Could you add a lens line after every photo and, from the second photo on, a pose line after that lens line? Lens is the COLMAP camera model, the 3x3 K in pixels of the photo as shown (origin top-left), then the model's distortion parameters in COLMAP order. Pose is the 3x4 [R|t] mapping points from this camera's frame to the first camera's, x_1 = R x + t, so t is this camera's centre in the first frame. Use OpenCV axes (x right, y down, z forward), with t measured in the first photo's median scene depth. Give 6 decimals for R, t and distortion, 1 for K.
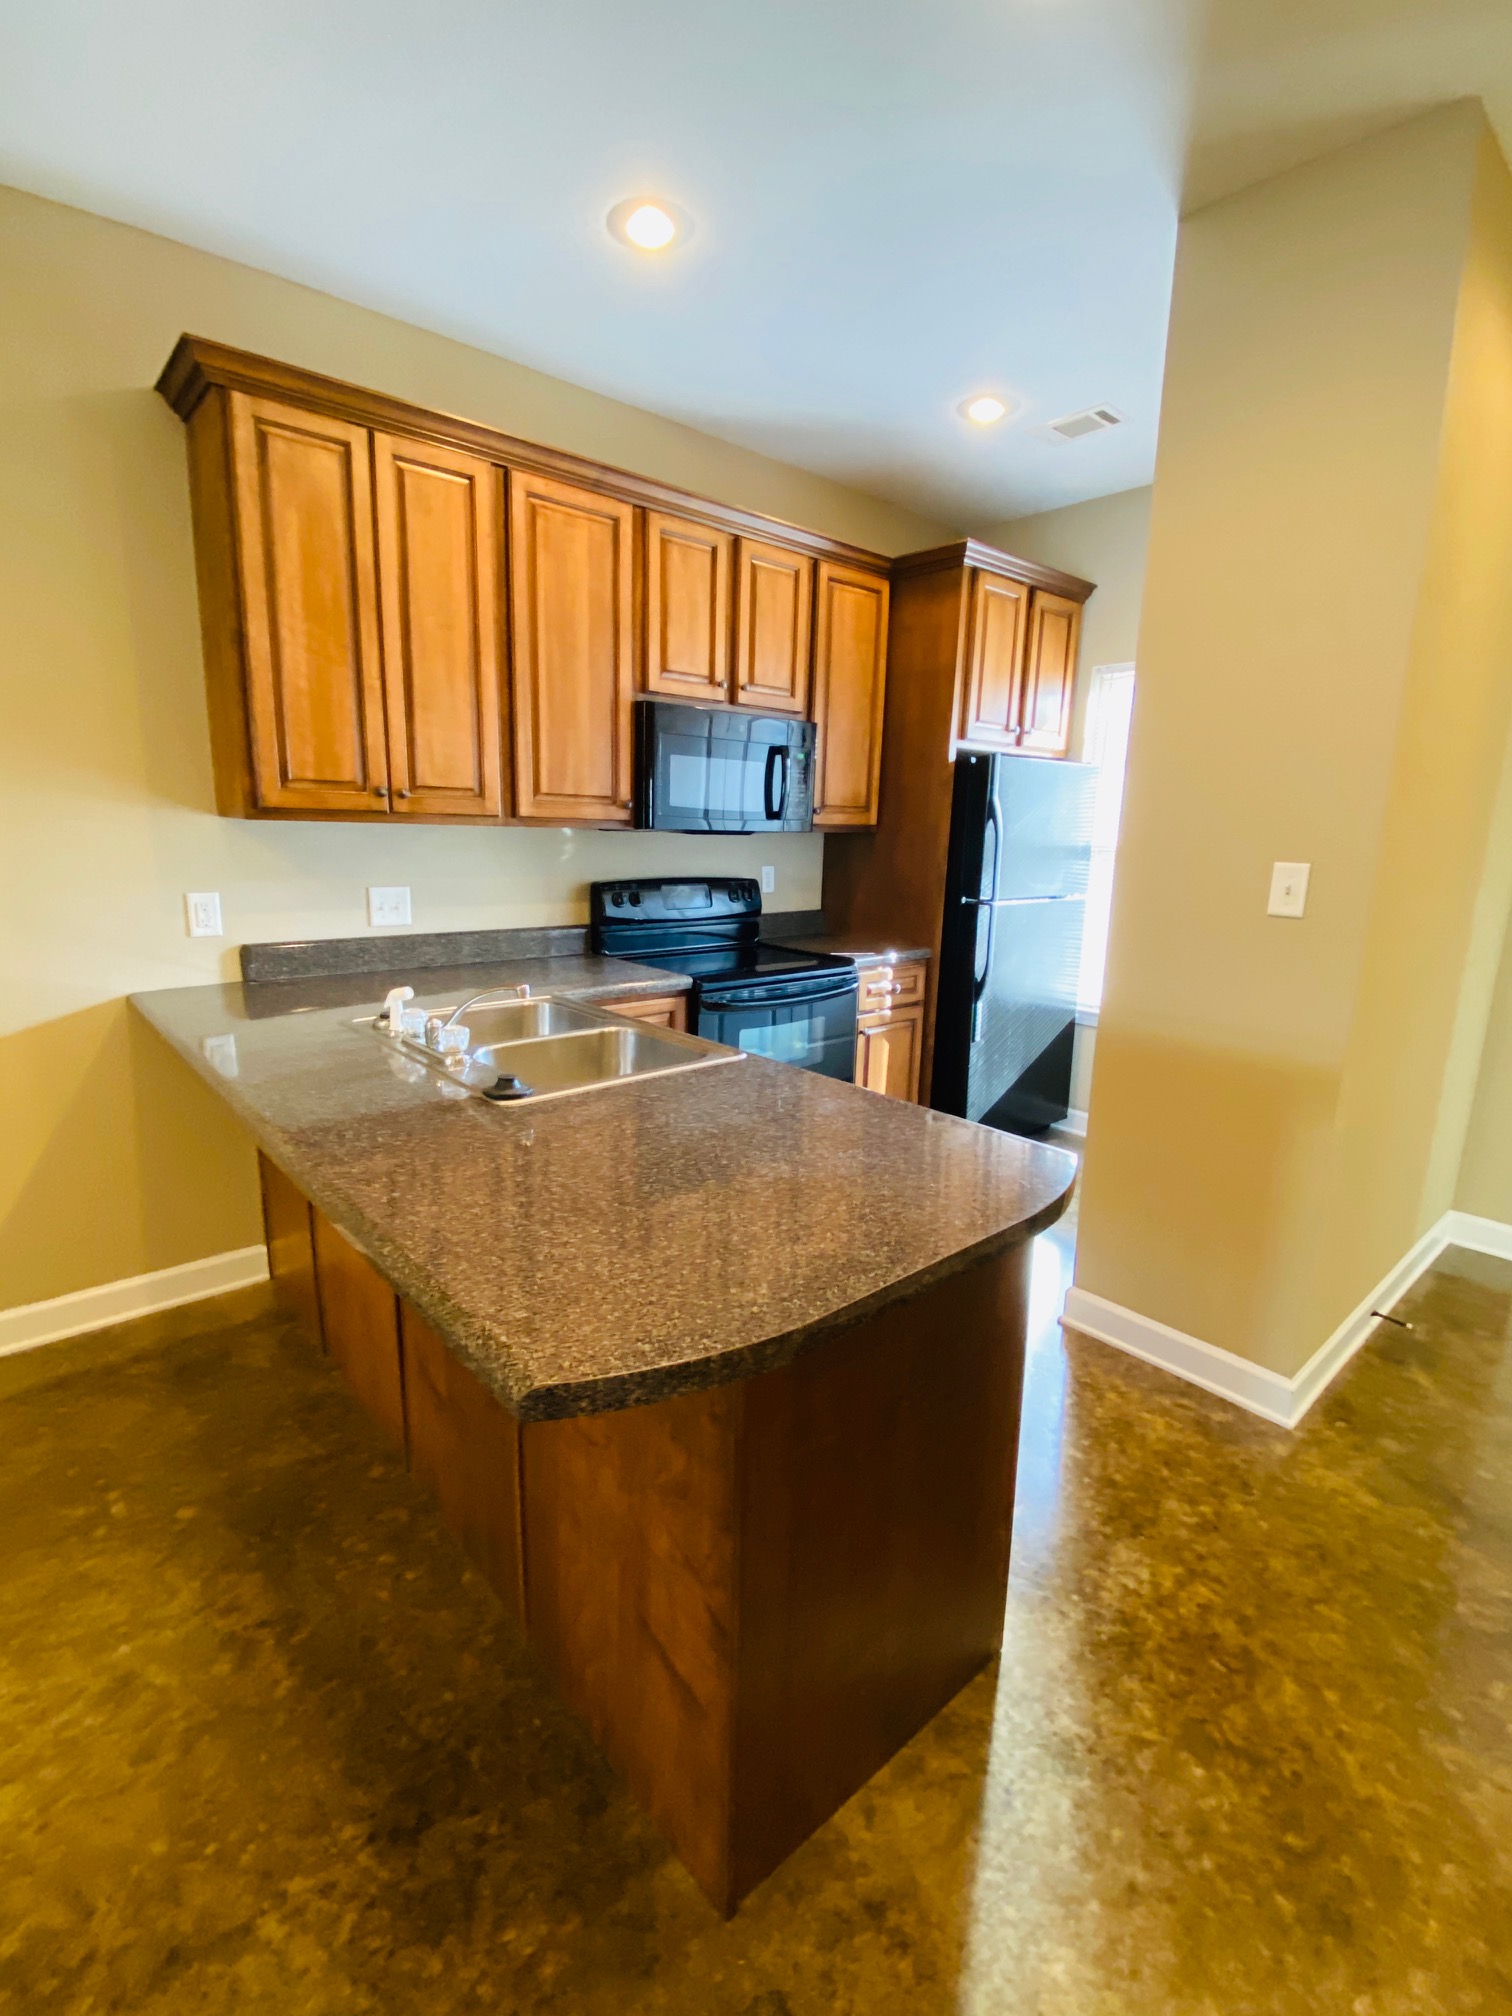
lens RADIAL K [[898.2, 0, 745.0], [0, 898.2, 1014.0], [0, 0, 1]] dist [-0.000082, -0.012018]
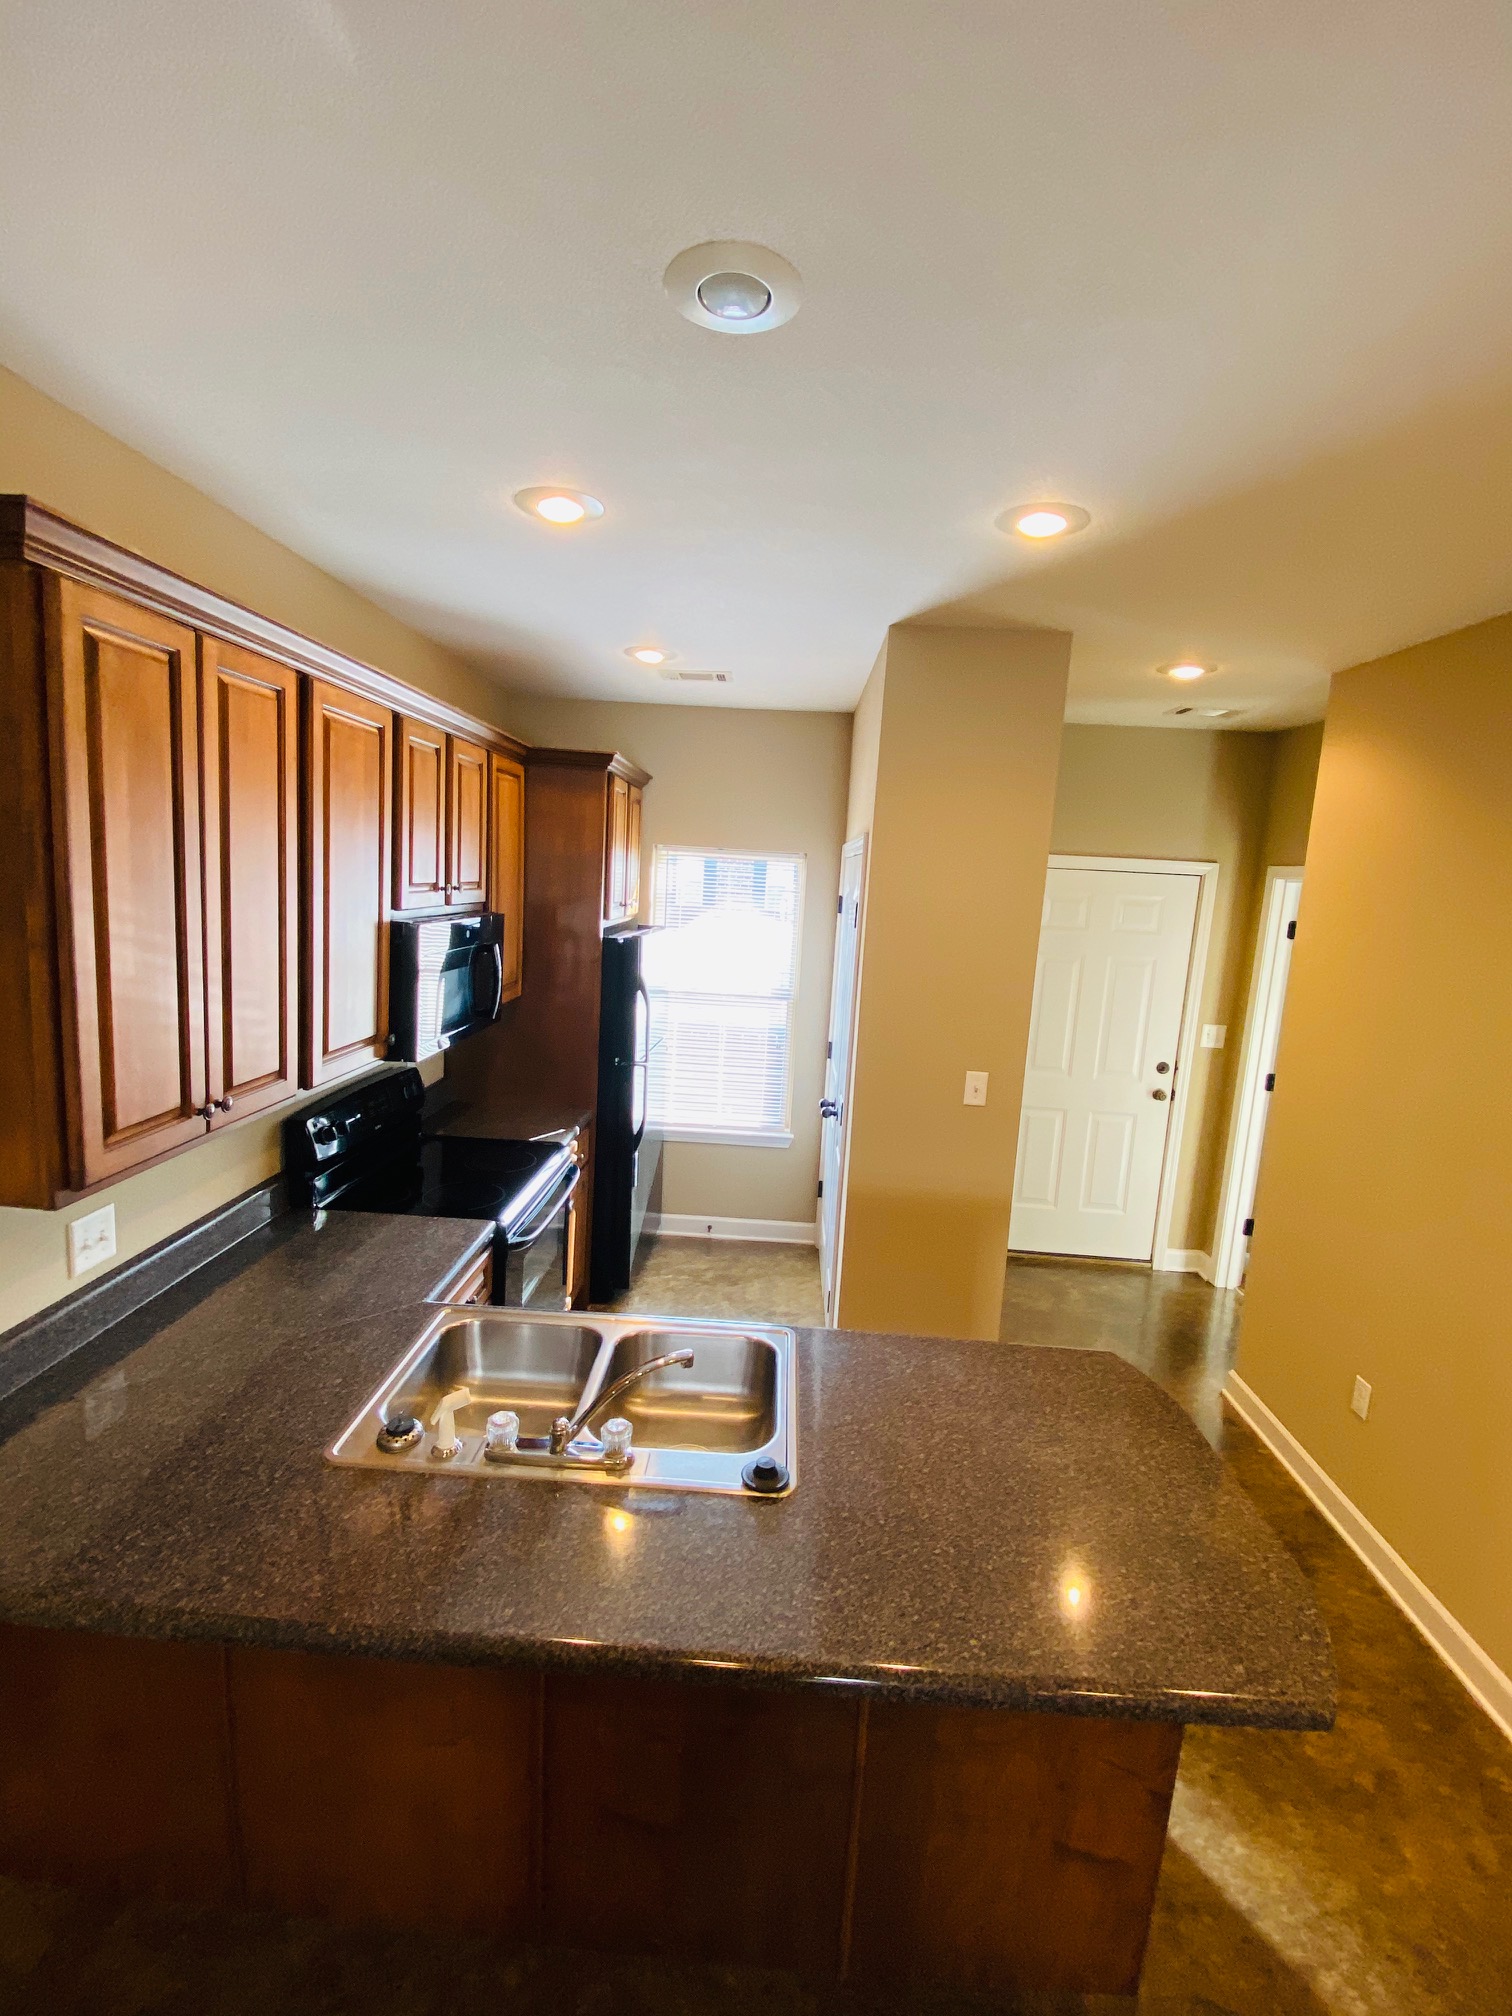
lens RADIAL K [[898.2, 0, 751.1], [0, 898.2, 998.8], [0, 0, 1]] dist [-0.000082, -0.012018]
pose [[0.684020, -0.089942, 0.723897, -0.624693], [0.110010, 0.993739, 0.019519, -0.306527], [-0.721121, 0.066284, 0.689631, 0.185481]]
